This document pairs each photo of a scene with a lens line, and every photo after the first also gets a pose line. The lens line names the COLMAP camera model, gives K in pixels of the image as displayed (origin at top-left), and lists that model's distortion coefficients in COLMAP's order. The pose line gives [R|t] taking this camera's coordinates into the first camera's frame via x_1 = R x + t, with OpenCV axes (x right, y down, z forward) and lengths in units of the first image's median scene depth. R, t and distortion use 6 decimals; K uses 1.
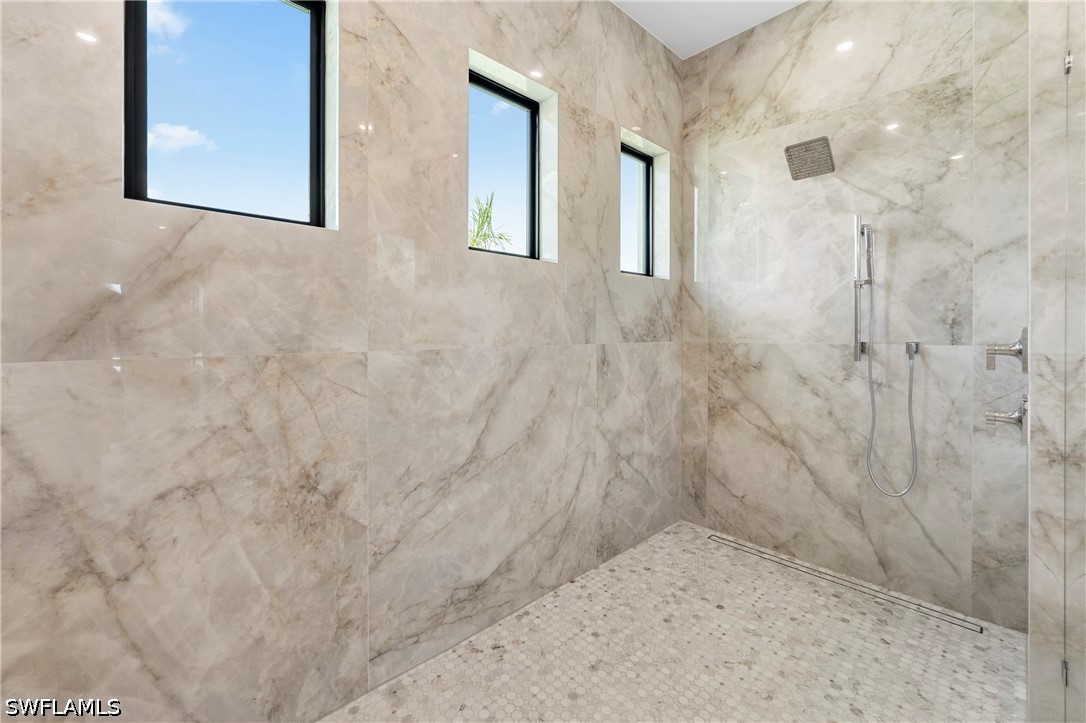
lens RADIAL K [[446.4, 0, 527.3], [0, 446.4, 329.9], [0, 0, 1]] dist [-0.010201, 0.001411]
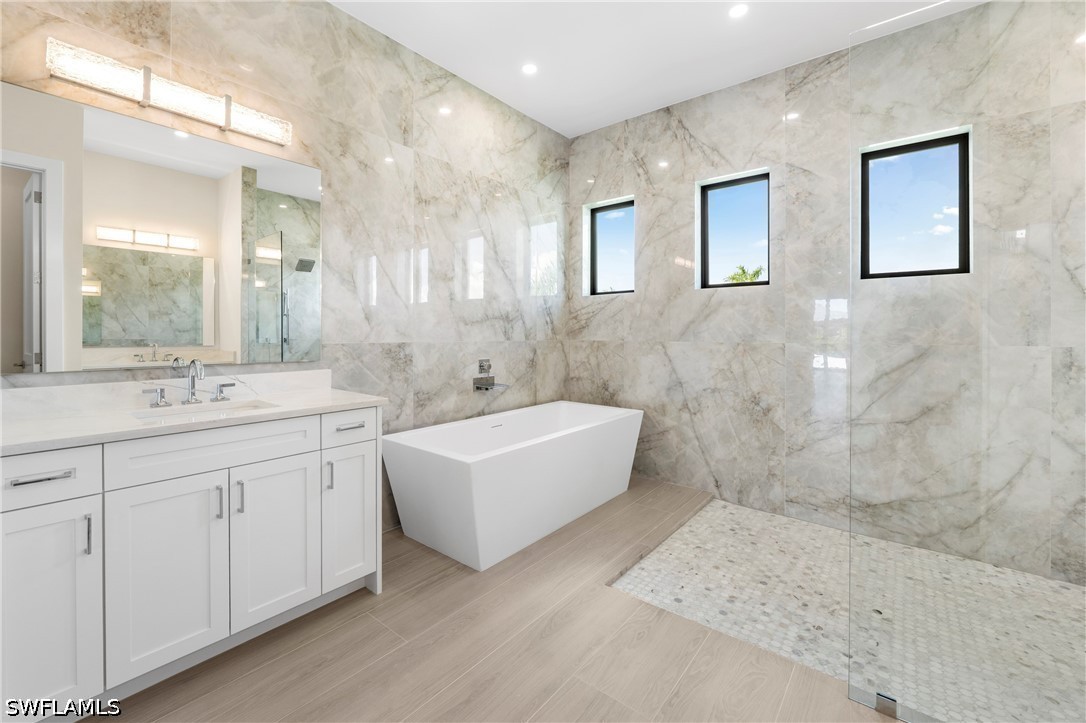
lens RADIAL K [[446.4, 0, 553.0], [0, 446.4, 338.7], [0, 0, 1]] dist [-0.010201, 0.001411]
pose [[0.160077, 0.012270, -0.987028, 1.063130], [-0.001359, 0.999925, 0.012209, 0.004472], [0.987104, -0.000613, 0.160082, -0.248990]]
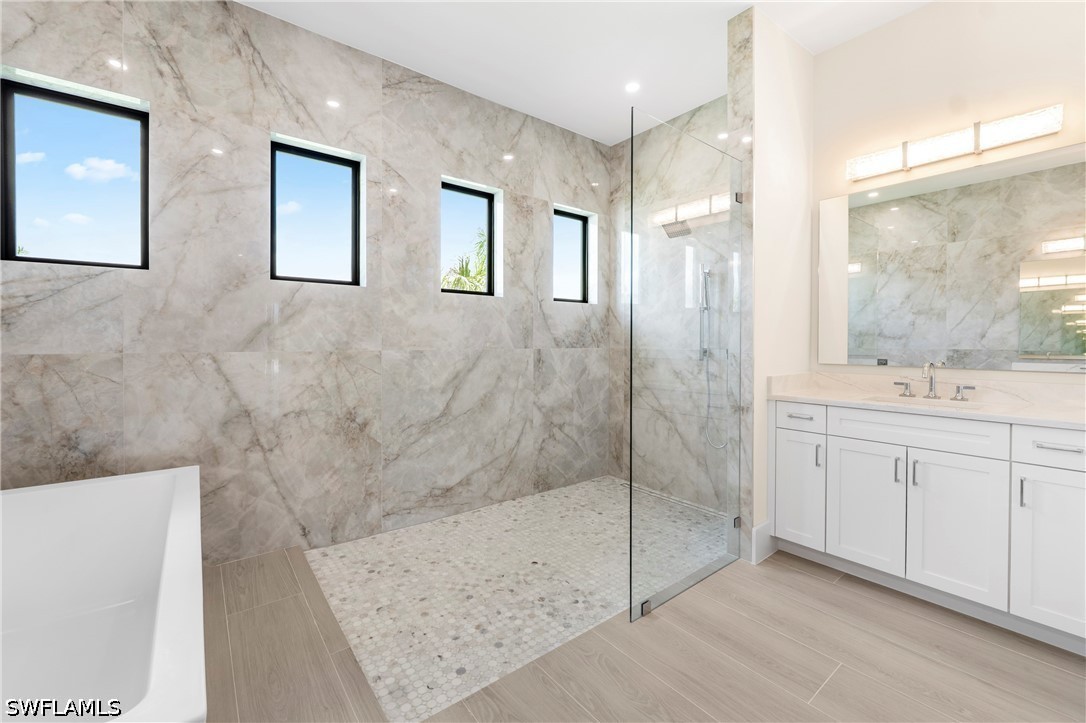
lens RADIAL K [[446.4, 0, 528.1], [0, 446.4, 345.0], [0, 0, 1]] dist [-0.010201, 0.001411]
pose [[0.996188, 0.004991, -0.087090, 0.310265], [-0.003898, 0.999911, 0.012722, -0.000211], [0.087145, -0.012334, 0.996119, -0.603461]]
